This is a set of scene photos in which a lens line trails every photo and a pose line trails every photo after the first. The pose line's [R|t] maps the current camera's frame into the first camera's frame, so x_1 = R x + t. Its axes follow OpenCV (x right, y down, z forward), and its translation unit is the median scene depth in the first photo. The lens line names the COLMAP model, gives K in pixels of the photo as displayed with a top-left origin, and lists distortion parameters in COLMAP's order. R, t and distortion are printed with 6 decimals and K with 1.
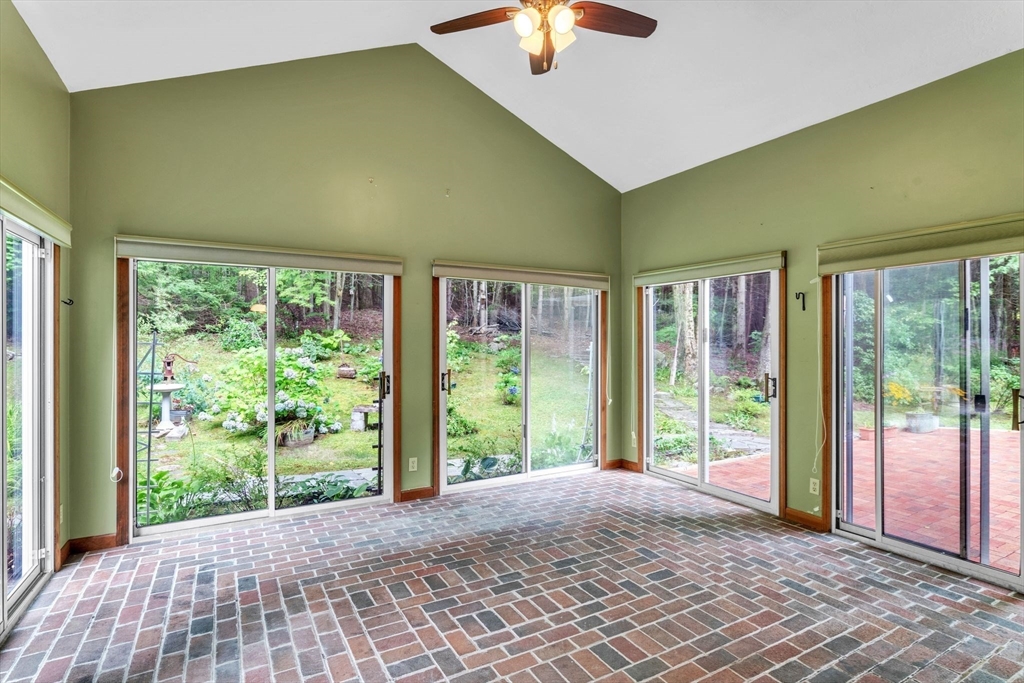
lens RADIAL K [[521.3, 0, 518.4], [0, 521.3, 342.5], [0, 0, 1]] dist [-0.015166, 0.008705]
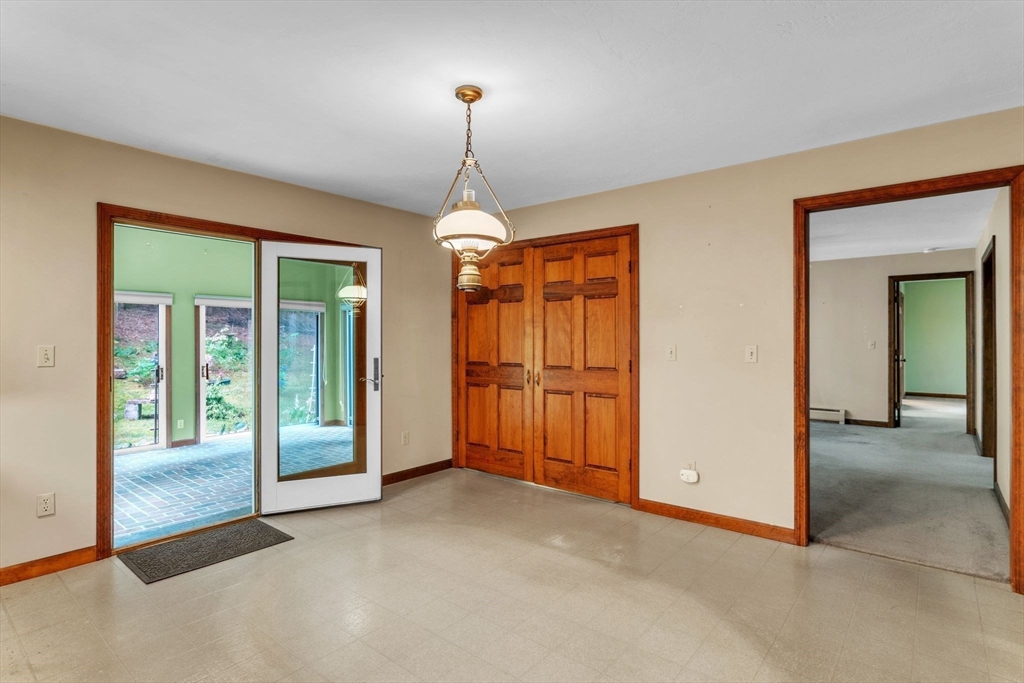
lens RADIAL K [[521.3, 0, 517.6], [0, 521.3, 341.6], [0, 0, 1]] dist [-0.015166, 0.008705]
pose [[0.937012, -0.004538, 0.349268, 0.225056], [0.004613, 0.999989, 0.000619, -0.013404], [-0.349267, 0.001031, 0.937023, -0.905537]]
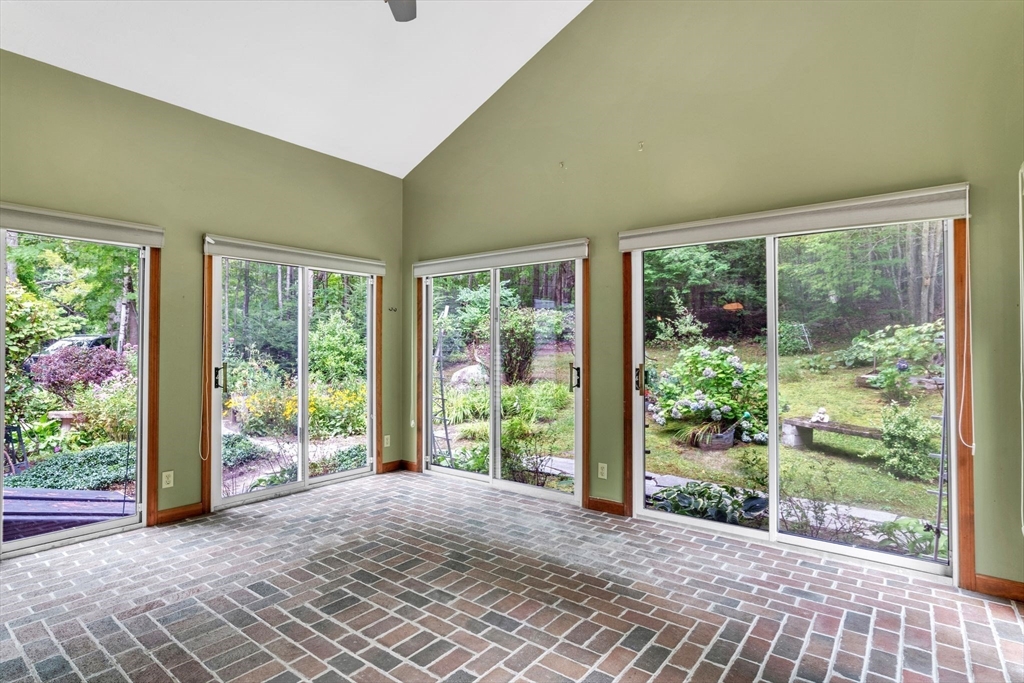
lens RADIAL K [[521.3, 0, 501.8], [0, 521.3, 340.9], [0, 0, 1]] dist [-0.015166, 0.008705]
pose [[0.372219, -0.012379, -0.928063, 0.599372], [-0.003799, 0.999882, -0.014861, 0.032527], [0.928137, 0.009057, 0.372128, 0.564557]]
